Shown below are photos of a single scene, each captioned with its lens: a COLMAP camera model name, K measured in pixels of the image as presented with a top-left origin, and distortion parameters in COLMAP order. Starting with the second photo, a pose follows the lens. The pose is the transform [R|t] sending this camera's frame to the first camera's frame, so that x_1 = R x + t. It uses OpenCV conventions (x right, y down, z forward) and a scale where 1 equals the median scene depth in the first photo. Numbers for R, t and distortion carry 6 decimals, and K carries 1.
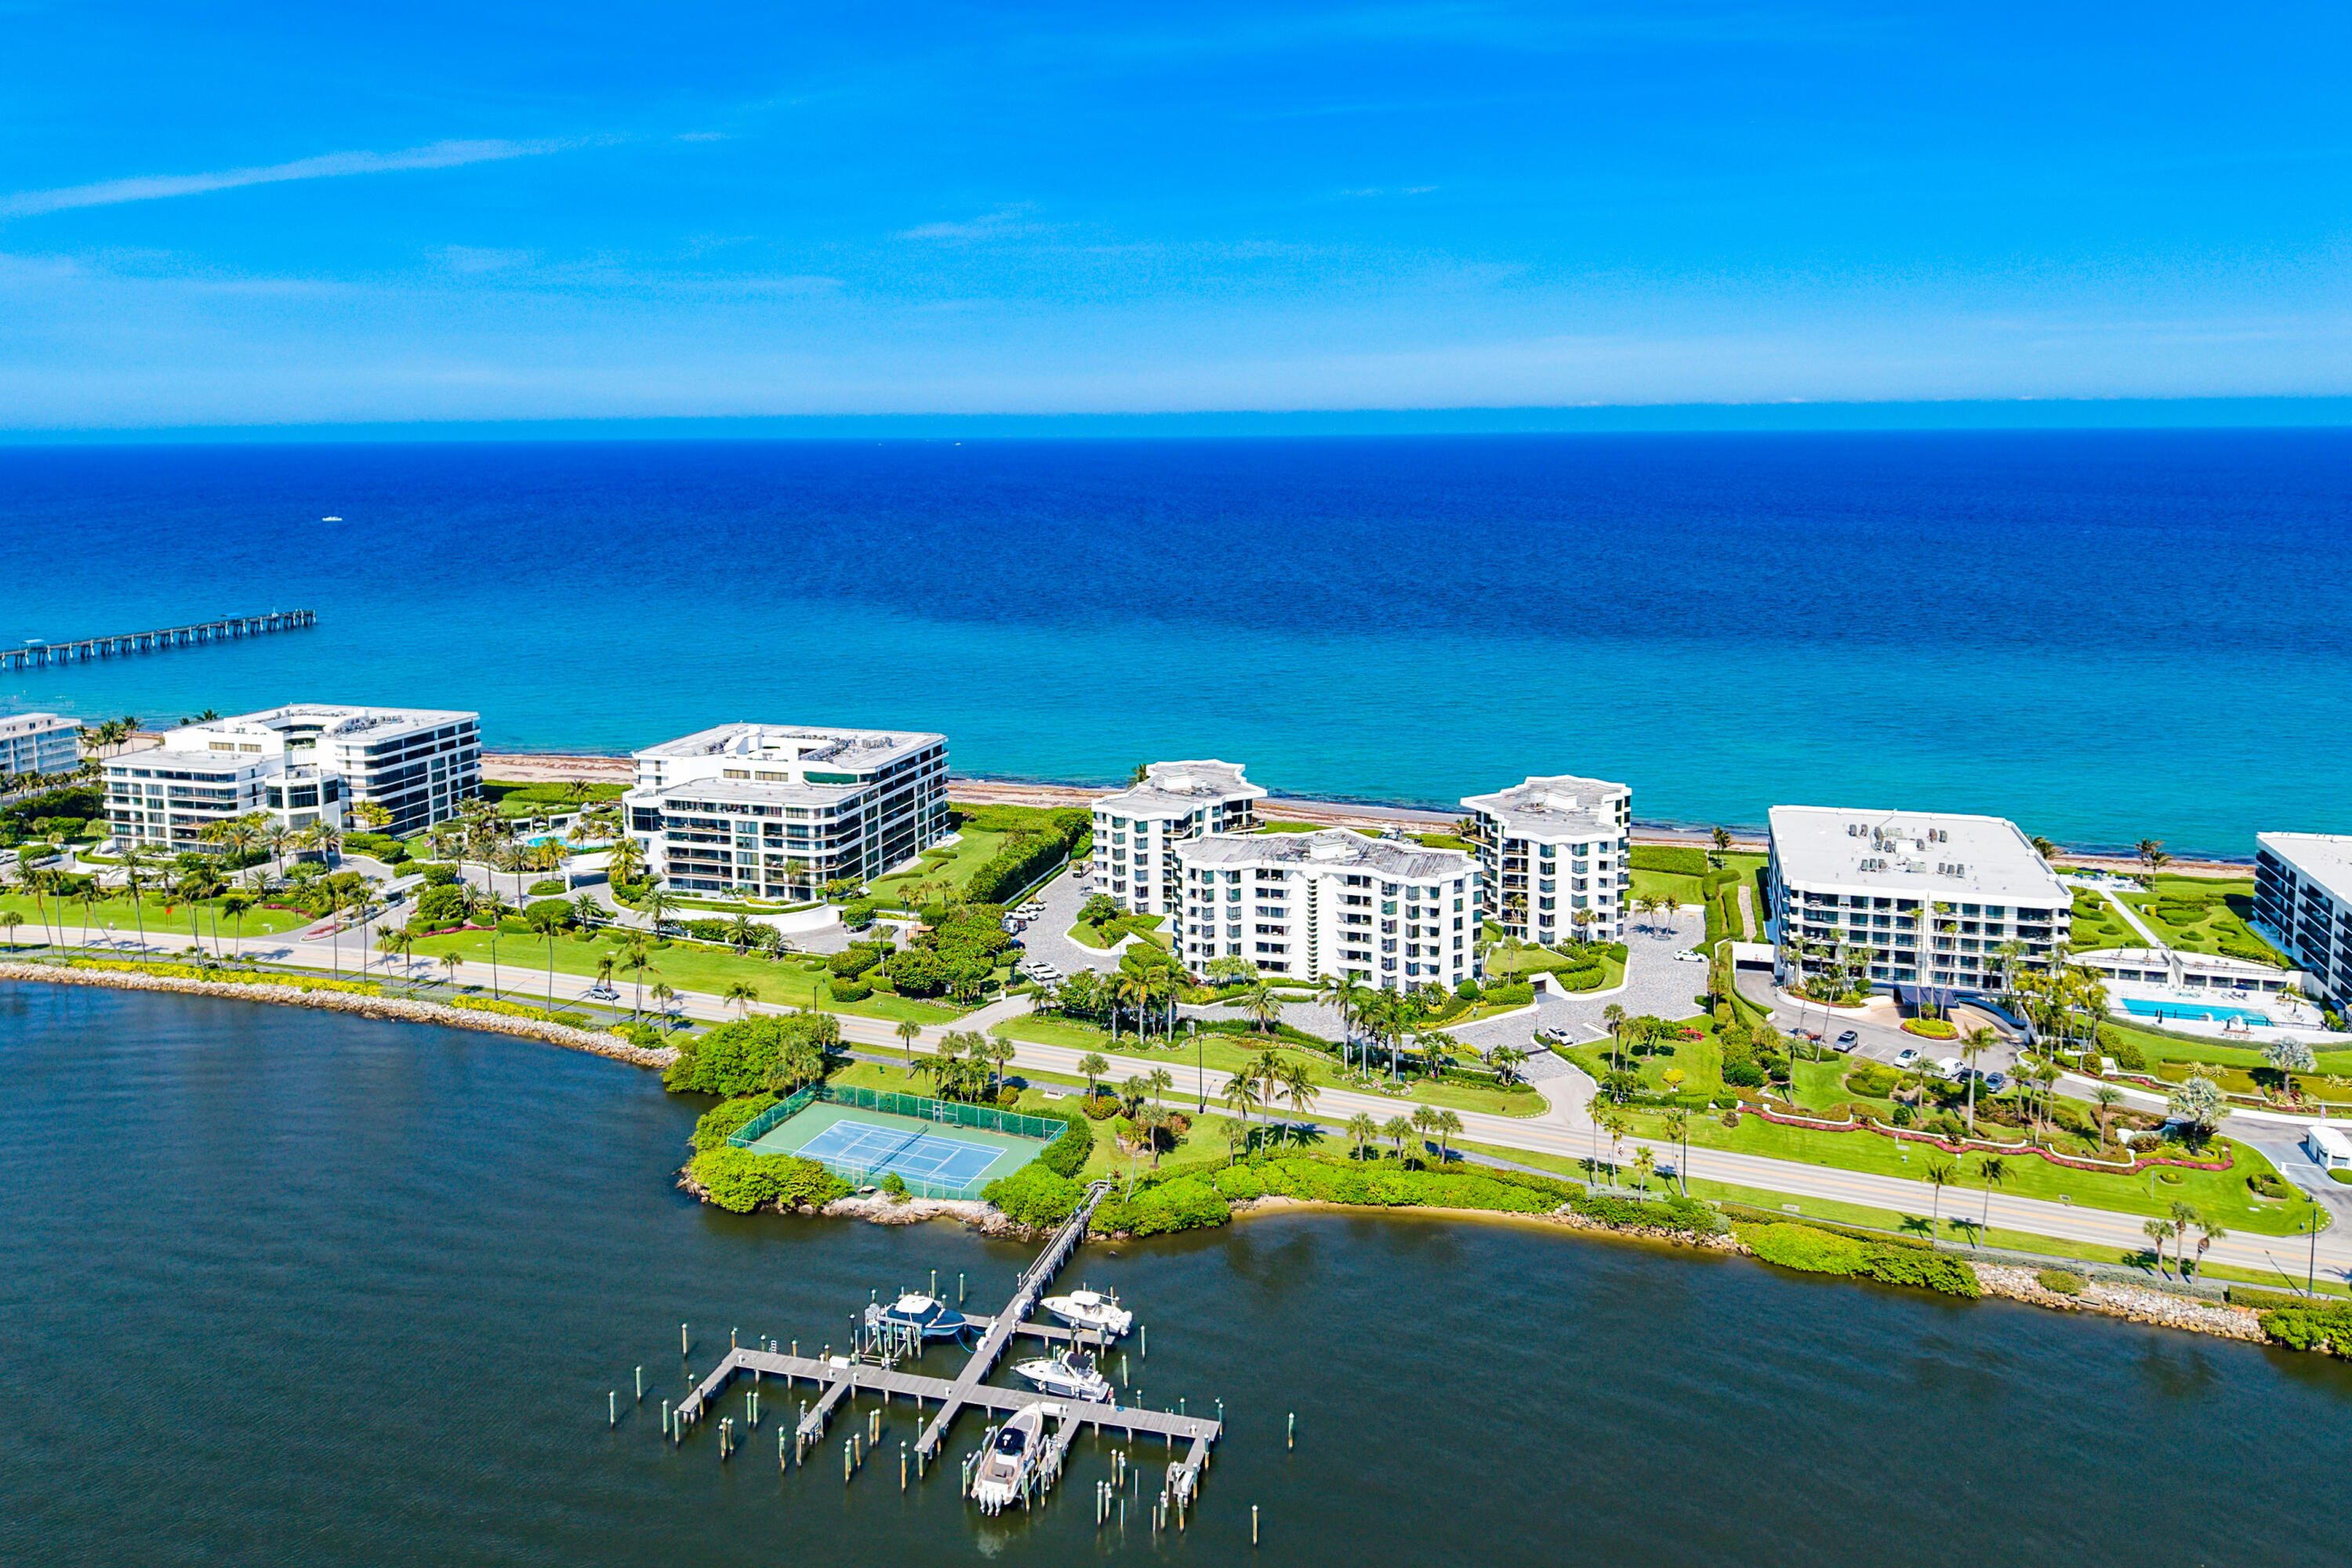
lens RADIAL K [[1586.5, 0, 1176.0], [0, 1586.5, 784.0], [0, 0, 1]] dist [0.067904, -0.130350]
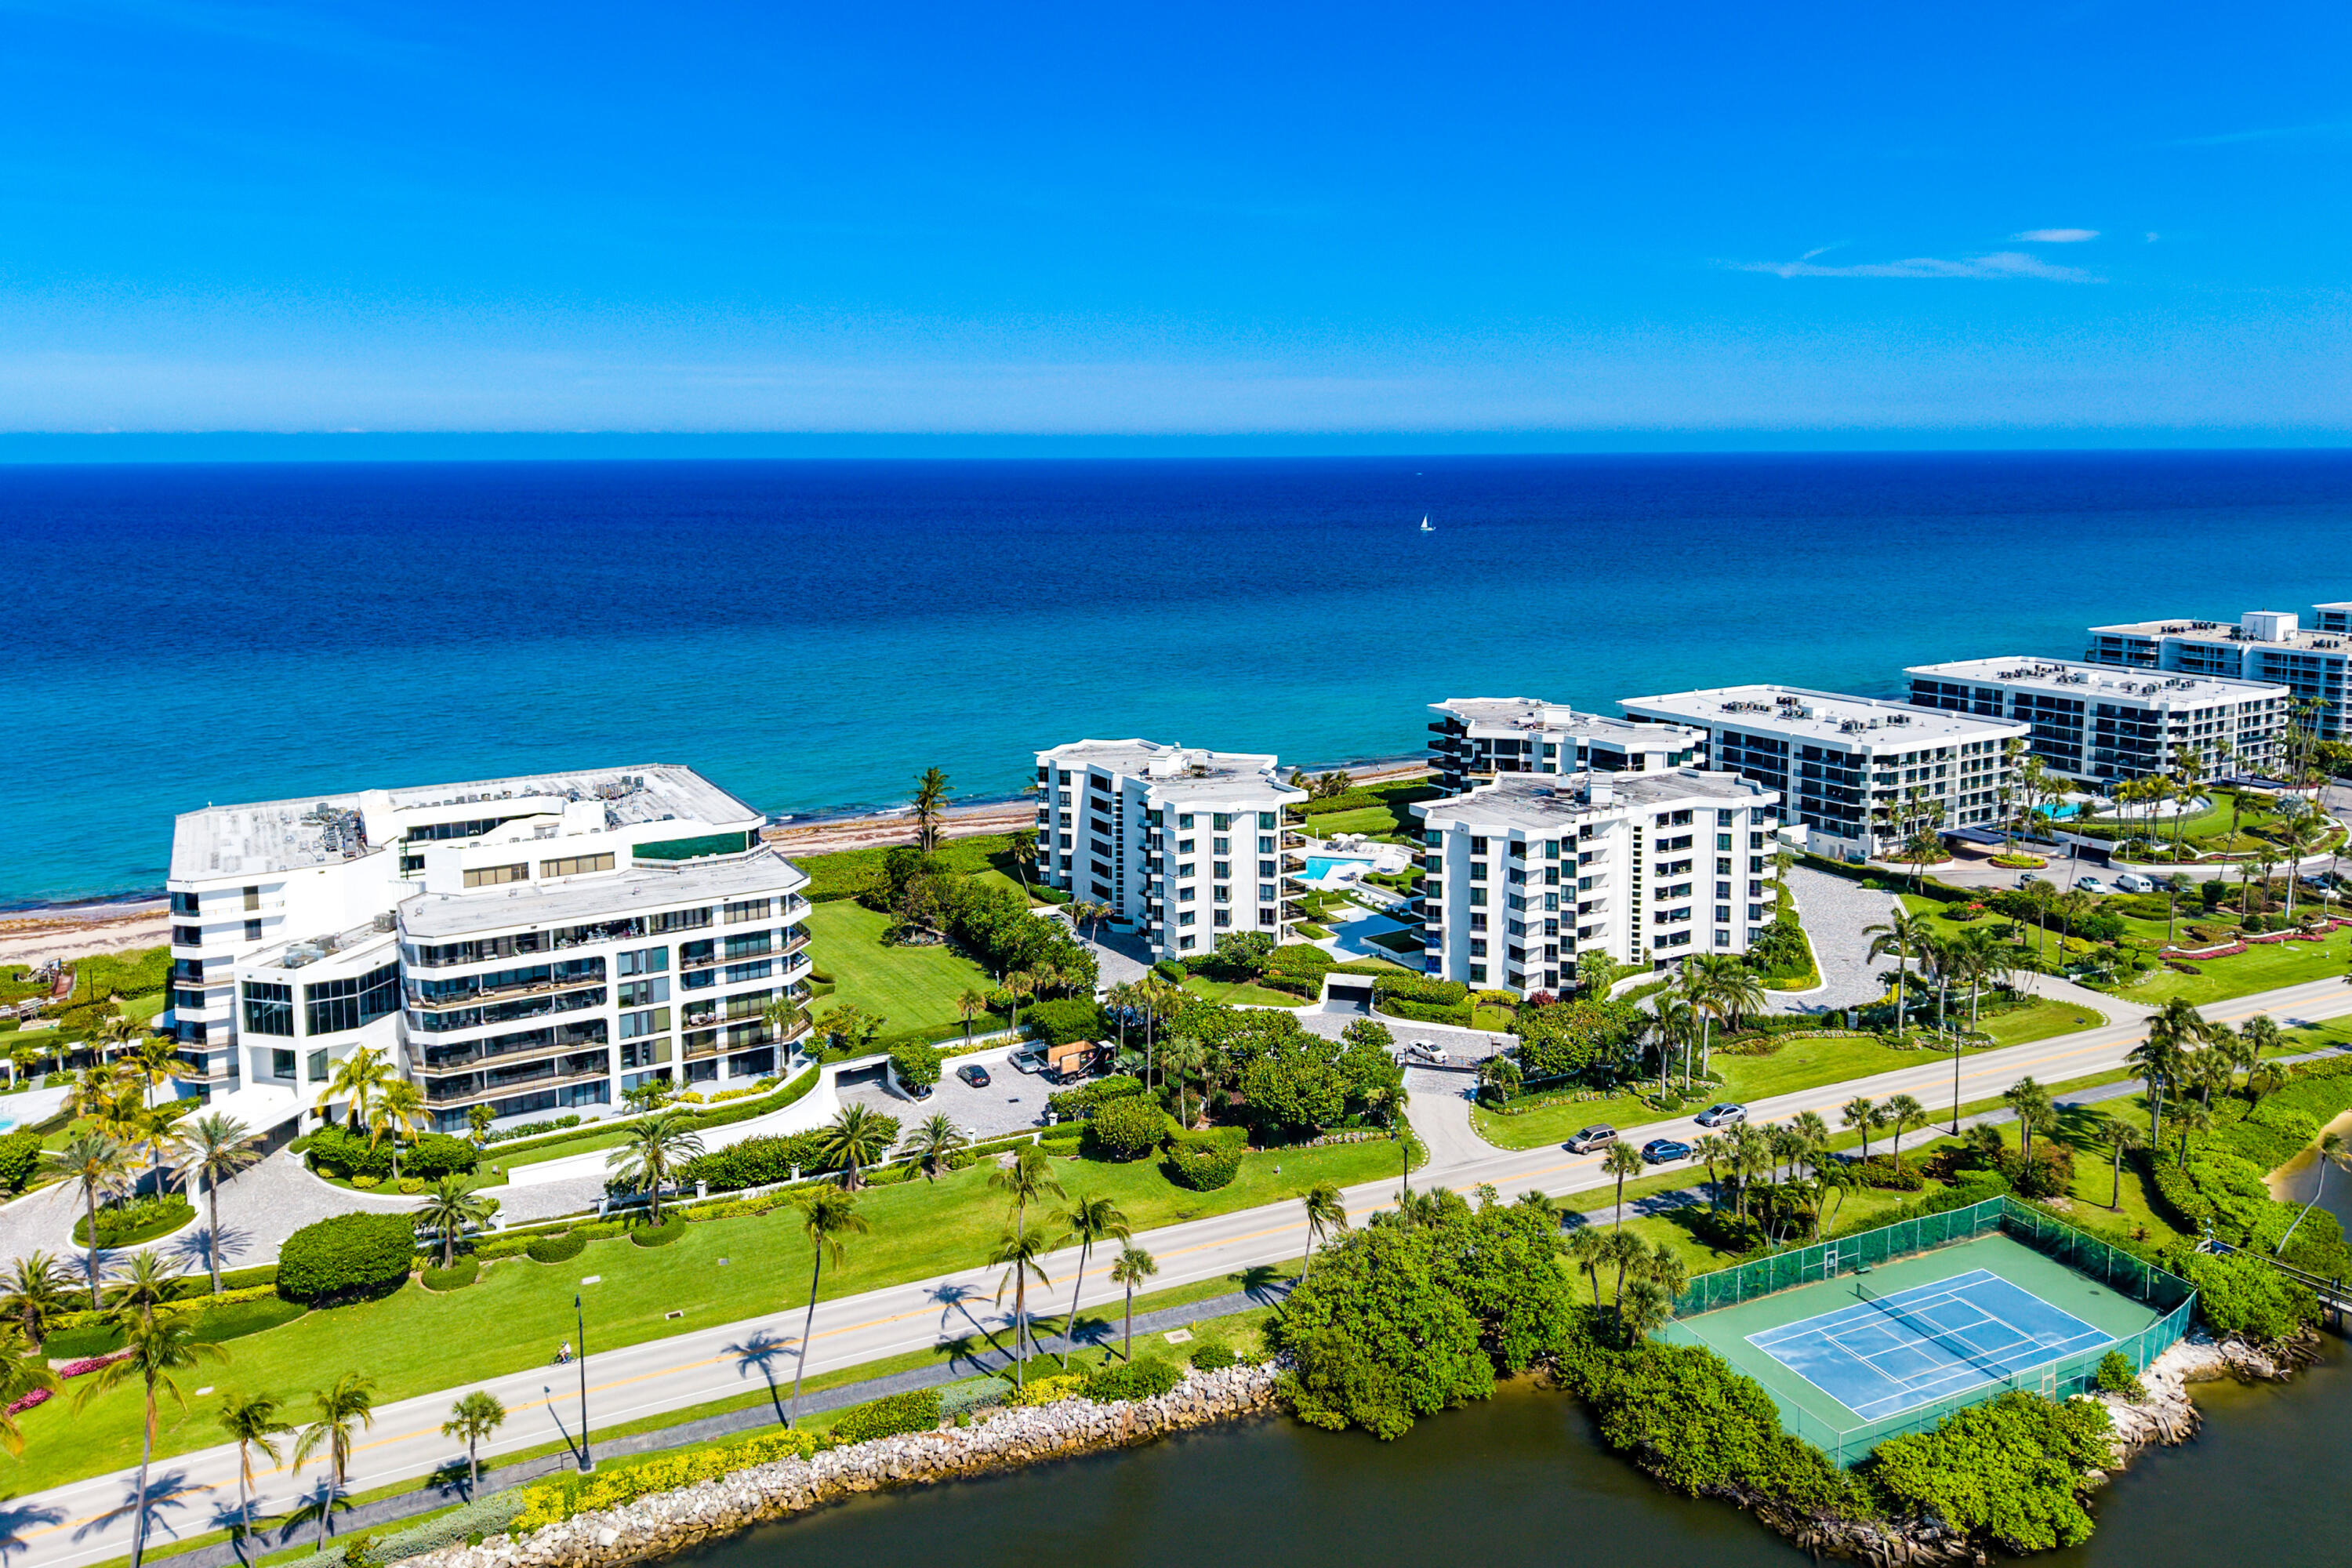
lens RADIAL K [[1586.5, 0, 1176.0], [0, 1586.5, 784.0], [0, 0, 1]] dist [0.067904, -0.130350]
pose [[0.683615, -0.144024, 0.715491, -0.506512], [0.156505, 0.986459, 0.049035, -0.026442], [-0.712865, 0.078457, 0.696899, 0.524277]]
